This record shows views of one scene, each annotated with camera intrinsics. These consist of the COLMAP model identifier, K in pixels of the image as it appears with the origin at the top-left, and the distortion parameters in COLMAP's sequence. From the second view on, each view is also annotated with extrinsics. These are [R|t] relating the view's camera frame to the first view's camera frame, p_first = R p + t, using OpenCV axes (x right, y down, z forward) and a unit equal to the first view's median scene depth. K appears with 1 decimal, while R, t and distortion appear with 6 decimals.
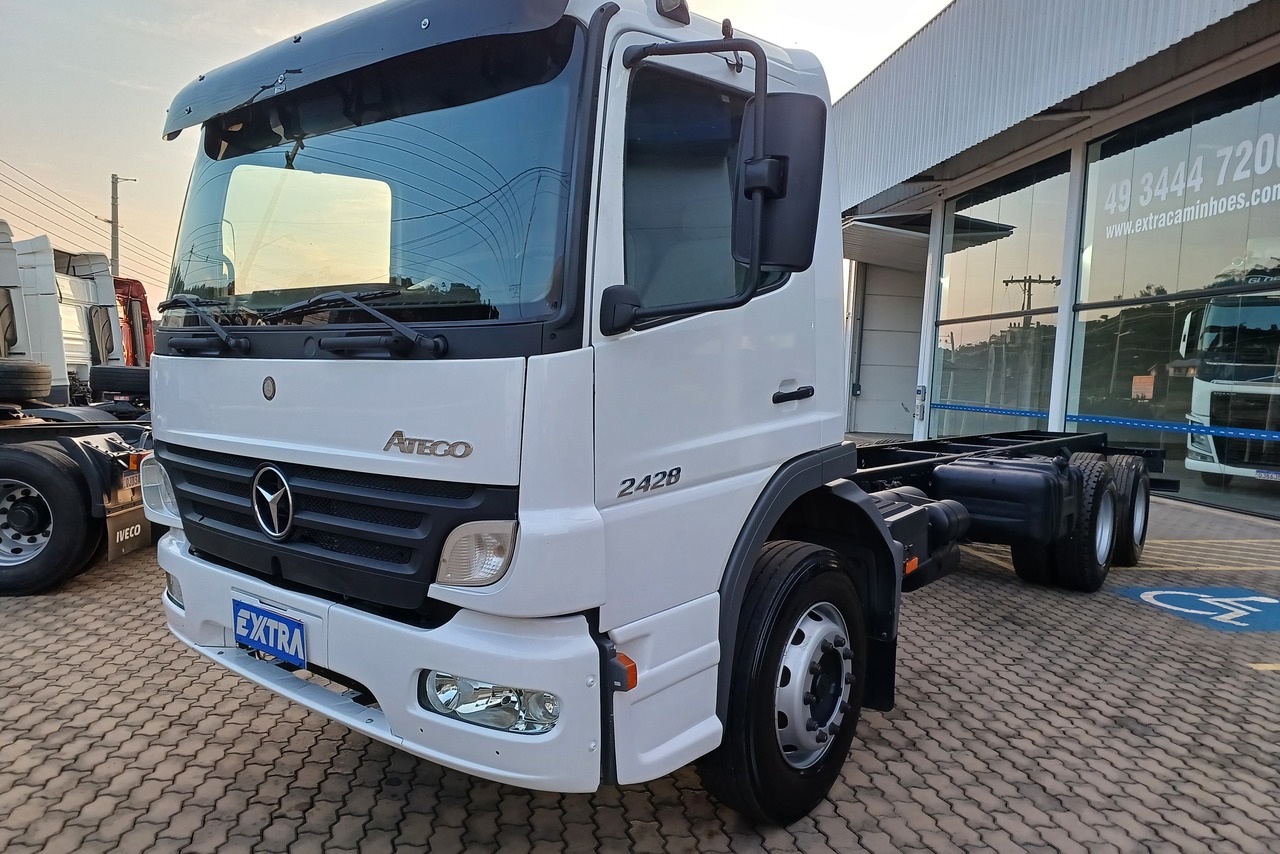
lens RADIAL K [[858.6, 0, 637.8], [0, 858.6, 415.4], [0, 0, 1]] dist [-0.019043, 0.041954]
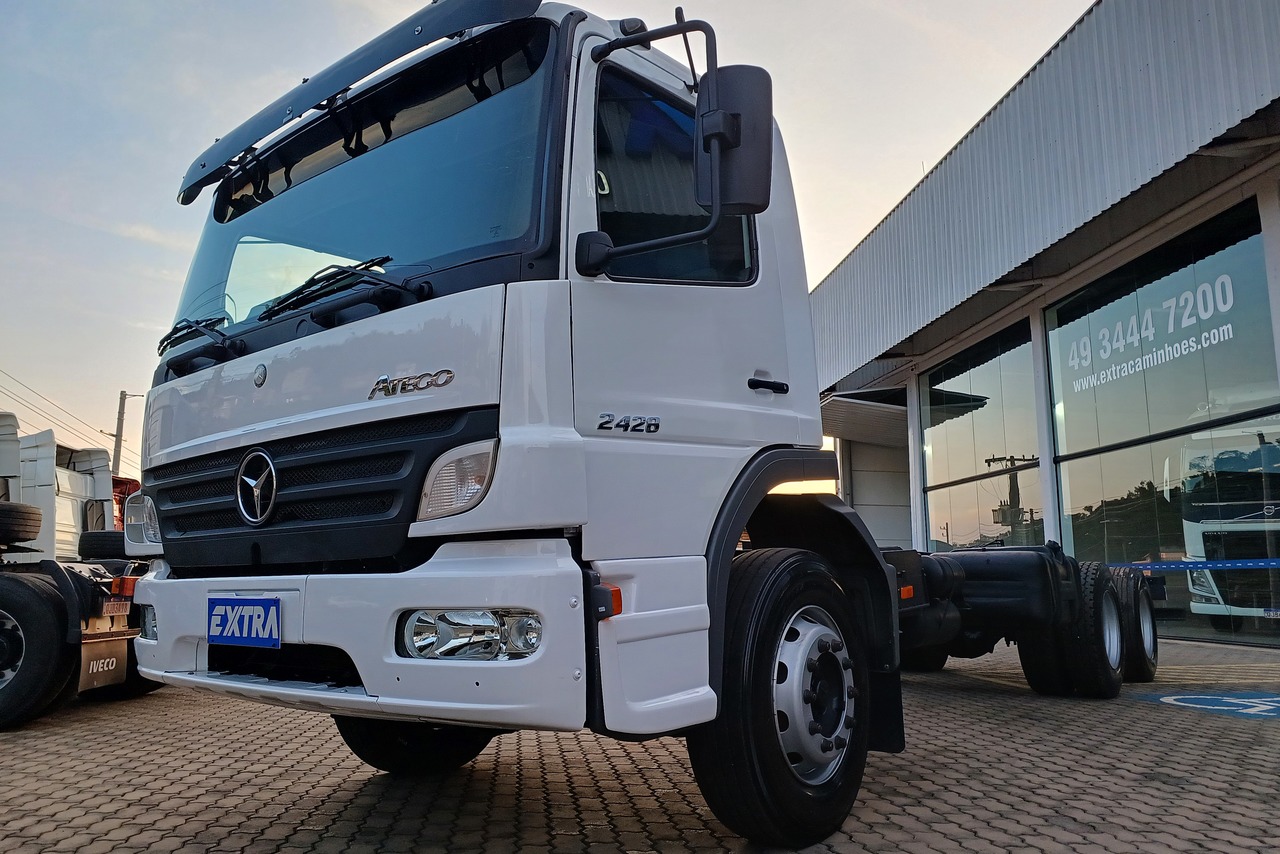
lens RADIAL K [[849.7, 0, 638.1], [0, 849.7, 421.6], [0, 0, 1]] dist [-0.002535, 0.020233]
pose [[0.999215, -0.037797, 0.011840, 0.009473], [0.039502, 0.972812, -0.228202, 0.221914], [-0.002893, 0.228491, 0.973542, 0.010447]]
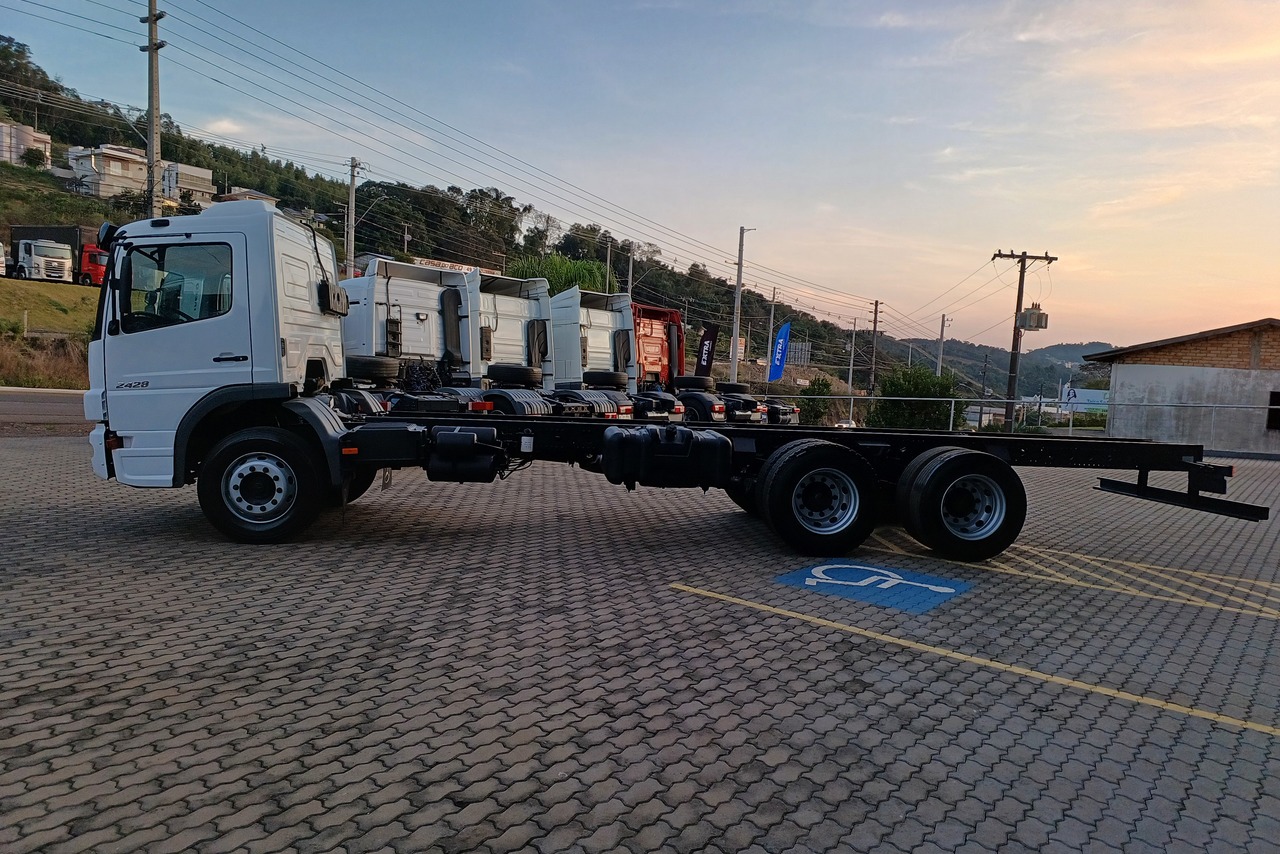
lens RADIAL K [[830.4, 0, 640.0], [0, 830.4, 427.0], [0, 0, 1]] dist [0.025256, -0.033332]
pose [[0.707386, 0.048019, -0.705195, 2.413485], [-0.048796, 0.998627, 0.019052, 0.059896], [0.705141, 0.020933, 0.708758, 0.135800]]
